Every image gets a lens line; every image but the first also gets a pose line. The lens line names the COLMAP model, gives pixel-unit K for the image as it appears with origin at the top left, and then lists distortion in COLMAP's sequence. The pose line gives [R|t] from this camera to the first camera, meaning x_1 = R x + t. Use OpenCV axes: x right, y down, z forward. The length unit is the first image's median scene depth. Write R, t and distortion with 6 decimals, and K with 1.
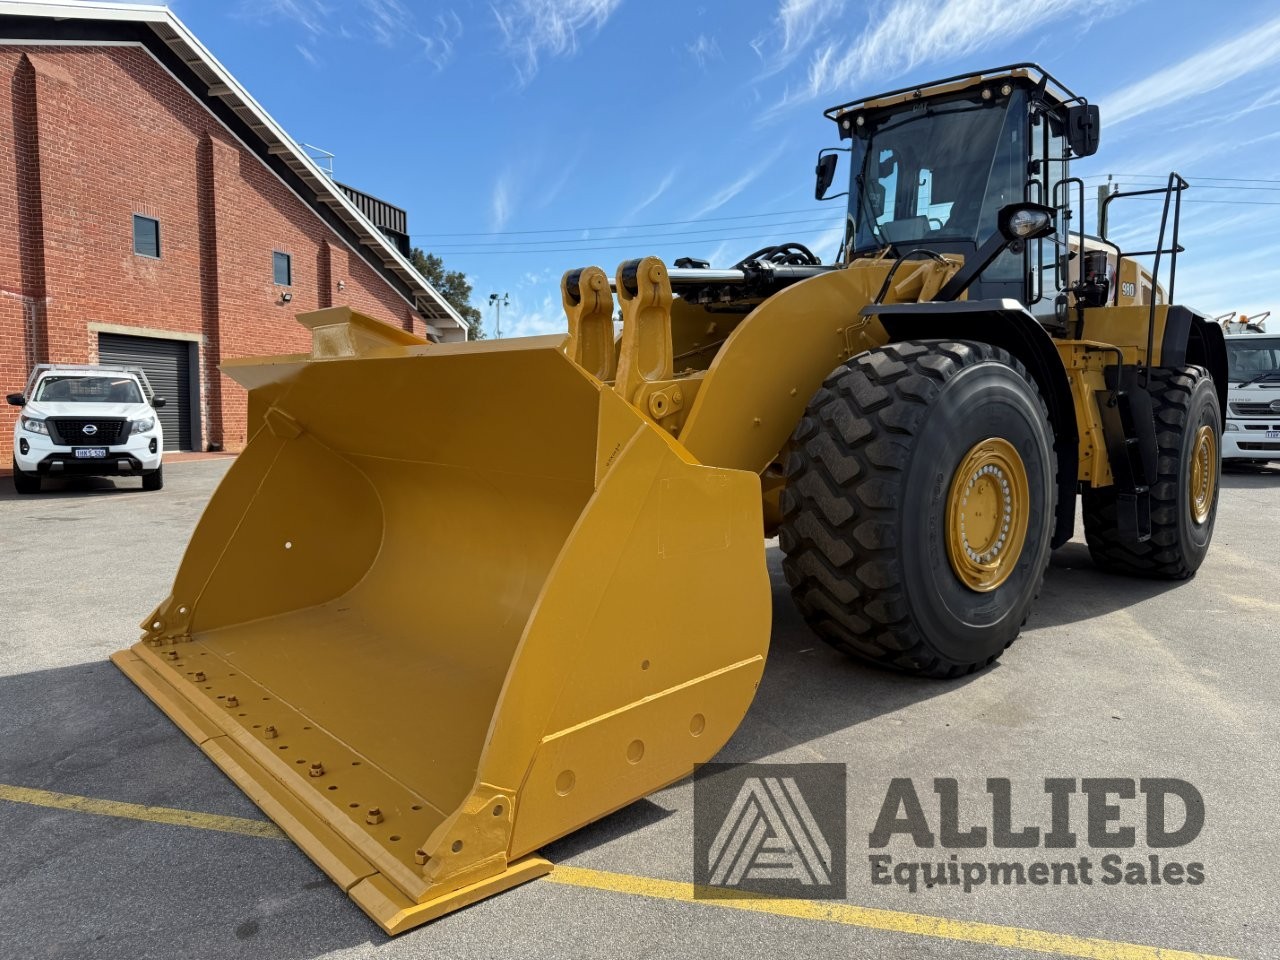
lens RADIAL K [[913.0, 0, 637.9], [0, 913.0, 479.1], [0, 0, 1]] dist [0.071767, -0.108467]
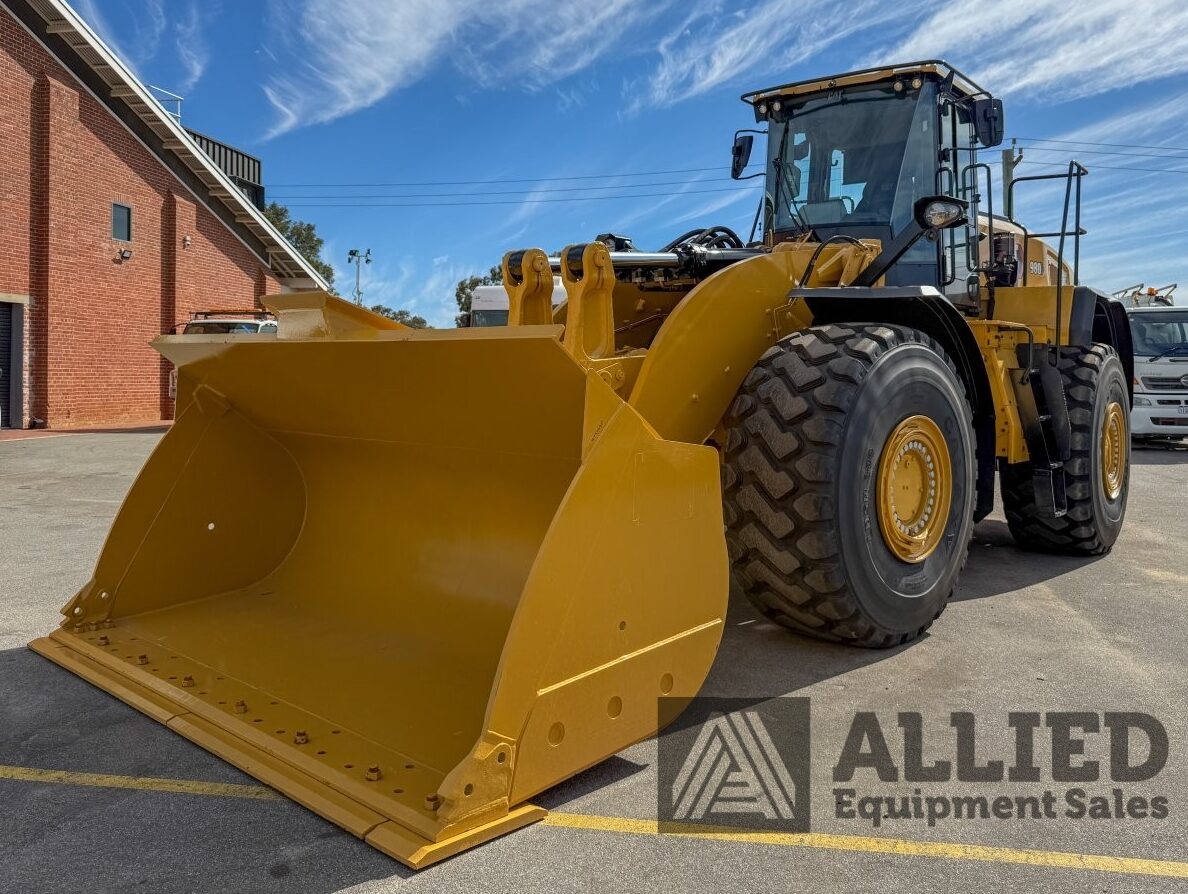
lens RADIAL K [[1050.2, 0, 590.2], [0, 1050.2, 373.2], [0, 0, 1]] dist [0.124977, -0.238981]
pose [[0.996284, 0.002814, 0.086081, -0.081950], [0.004121, 0.996765, -0.080270, 0.002863], [-0.086028, 0.080326, 0.993049, -0.158933]]
